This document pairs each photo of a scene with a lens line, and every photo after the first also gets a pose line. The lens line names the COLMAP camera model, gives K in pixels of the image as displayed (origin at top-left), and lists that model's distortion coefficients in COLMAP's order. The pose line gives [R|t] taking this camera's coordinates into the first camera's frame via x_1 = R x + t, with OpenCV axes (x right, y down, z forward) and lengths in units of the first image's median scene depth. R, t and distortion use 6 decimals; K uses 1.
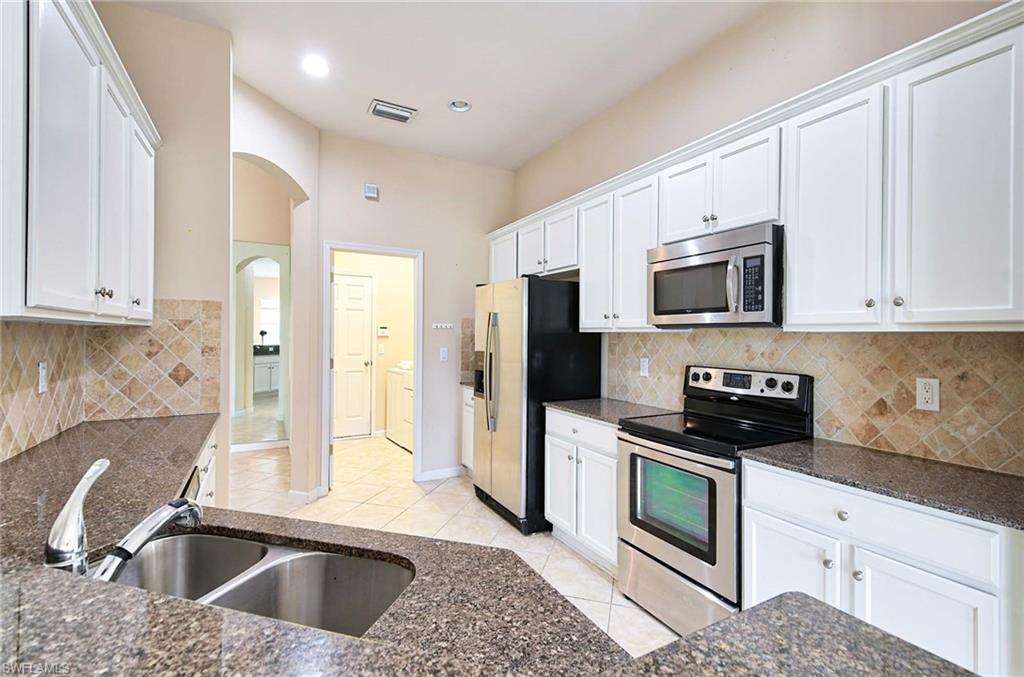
lens RADIAL K [[427.7, 0, 537.0], [0, 427.7, 335.0], [0, 0, 1]] dist [0.037772, -0.020006]
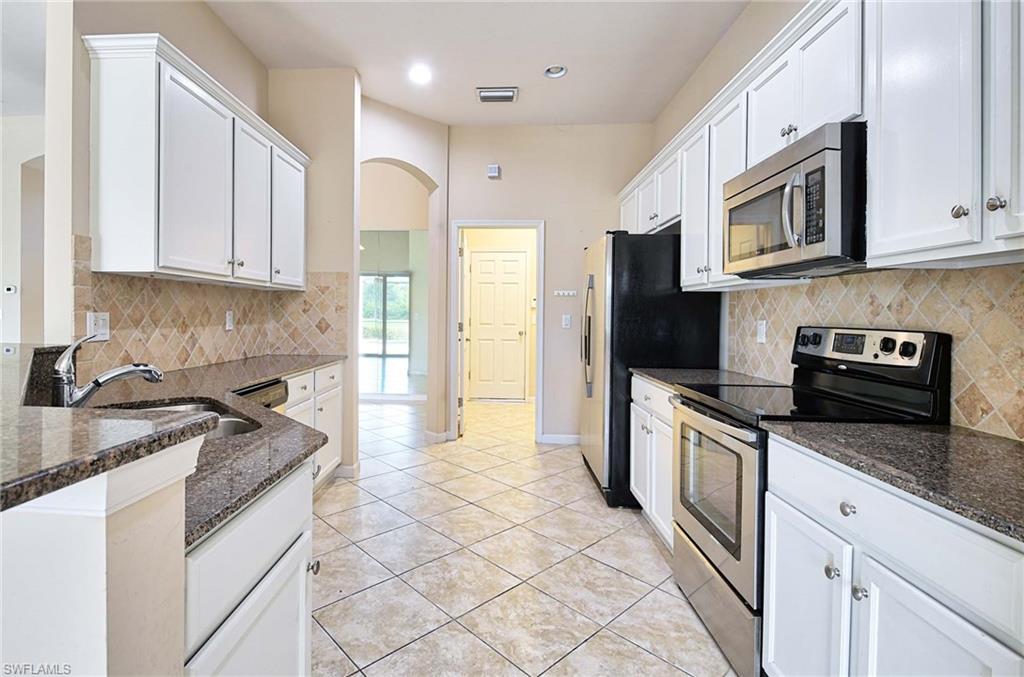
lens RADIAL K [[448.9, 0, 511.7], [0, 448.9, 315.2], [0, 0, 1]] dist [-0.002037, -0.000621]
pose [[0.867812, -0.008226, -0.496824, 0.370290], [0.009830, 0.999951, 0.000614, 0.055269], [0.496795, -0.005417, 0.867851, 0.051563]]
